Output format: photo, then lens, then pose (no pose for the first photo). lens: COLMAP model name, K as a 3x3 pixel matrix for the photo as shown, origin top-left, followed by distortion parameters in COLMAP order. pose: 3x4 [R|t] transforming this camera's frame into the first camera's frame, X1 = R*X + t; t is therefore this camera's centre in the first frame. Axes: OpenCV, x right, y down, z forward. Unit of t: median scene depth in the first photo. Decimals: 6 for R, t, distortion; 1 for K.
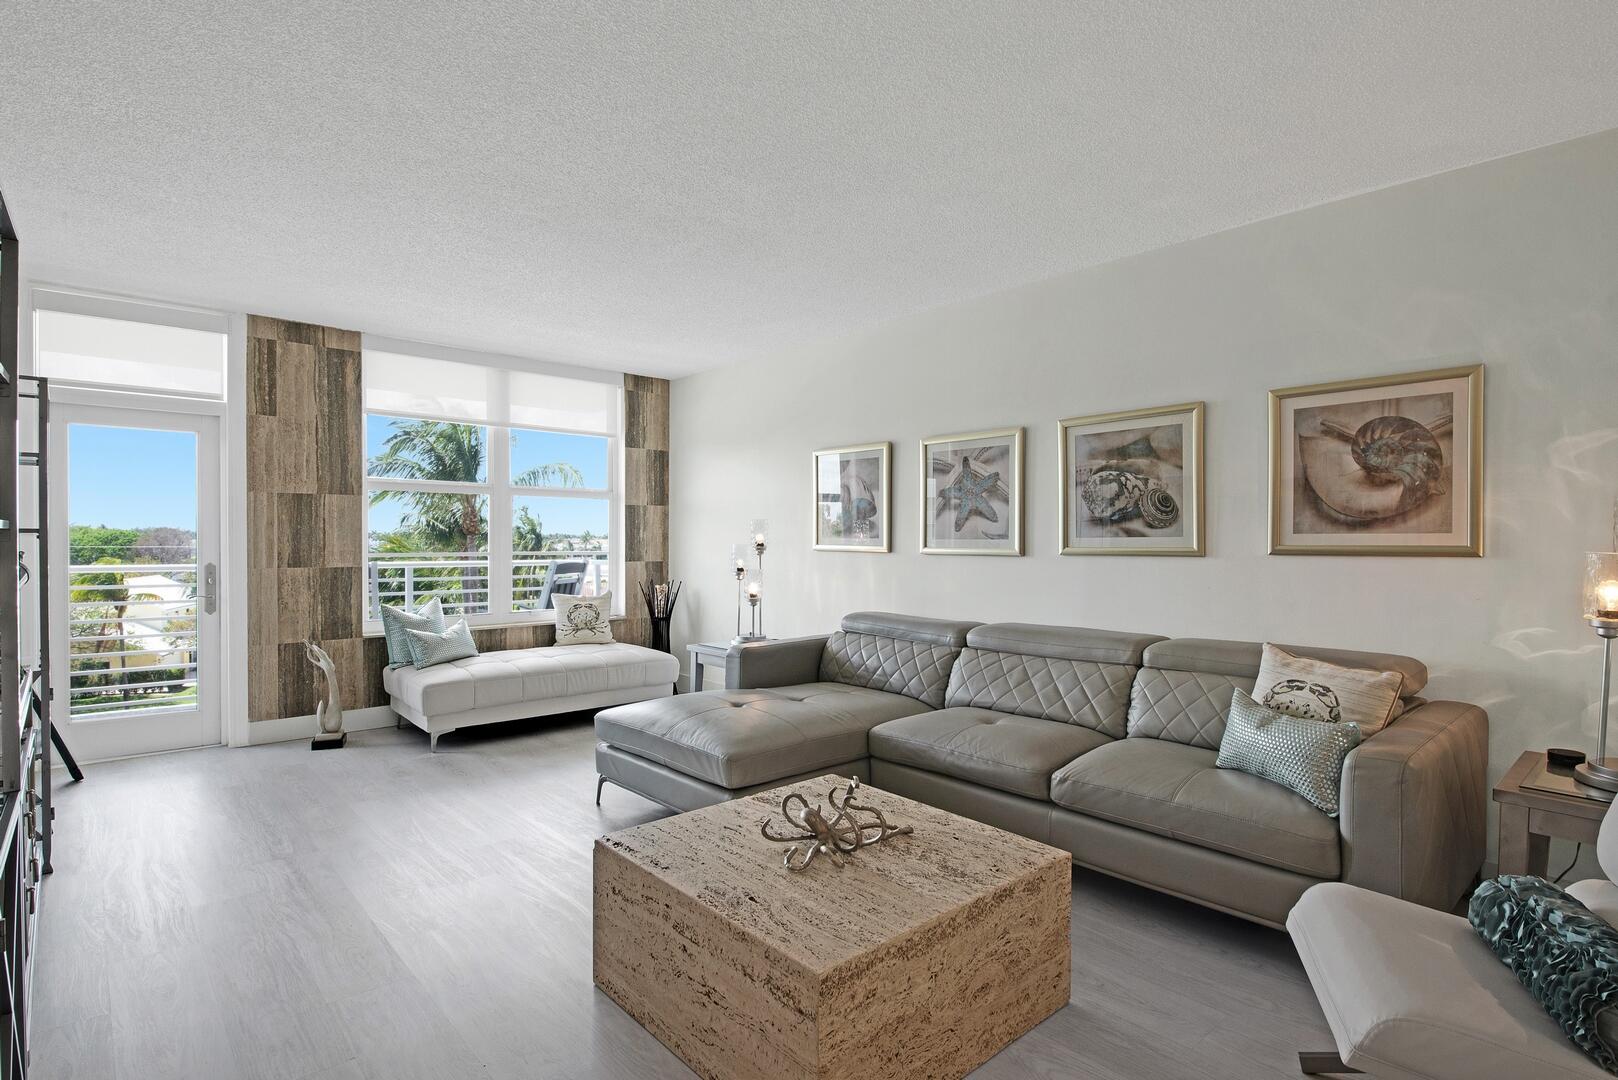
lens RADIAL K [[825.6, 0, 773.9], [0, 825.6, 549.1], [0, 0, 1]] dist [0.015616, -0.002050]
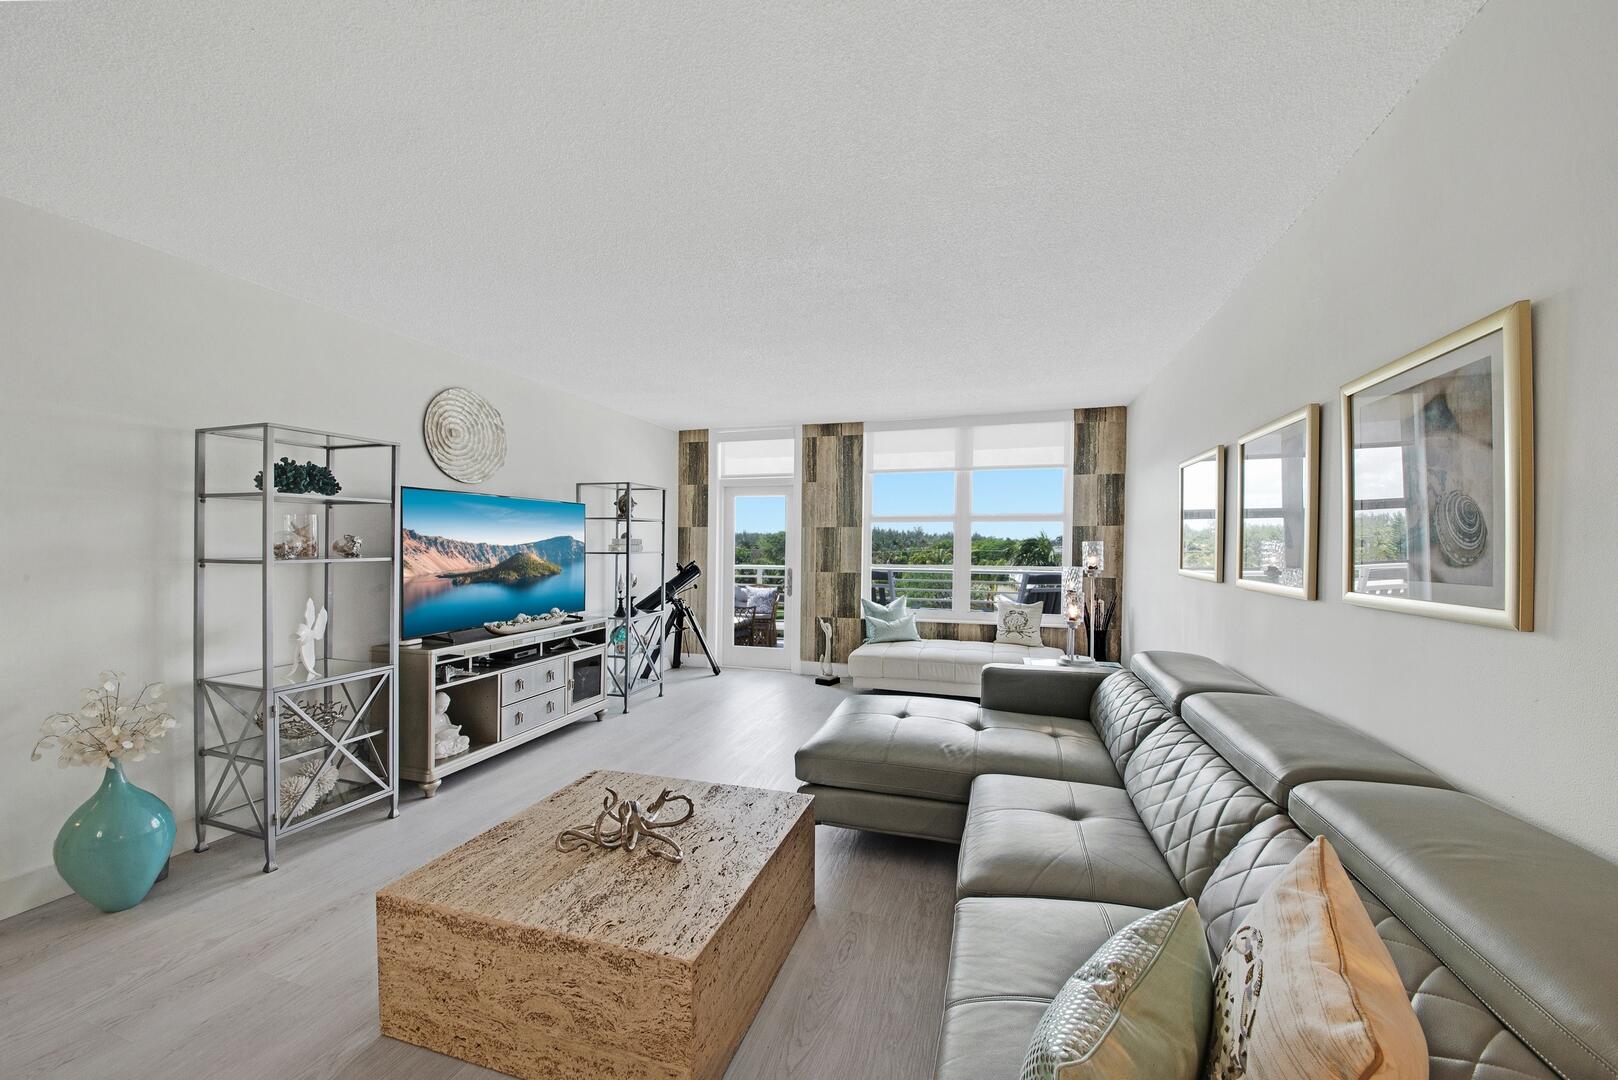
lens RADIAL K [[594.6, 0, 814.2], [0, 594.6, 548.8], [0, 0, 1]] dist [-0.023664, -0.002601]
pose [[0.549000, 0.003714, -0.835814, 0.416894], [-0.009780, 0.999950, -0.001981, -0.023159], [0.835765, 0.009262, 0.549009, 0.350782]]
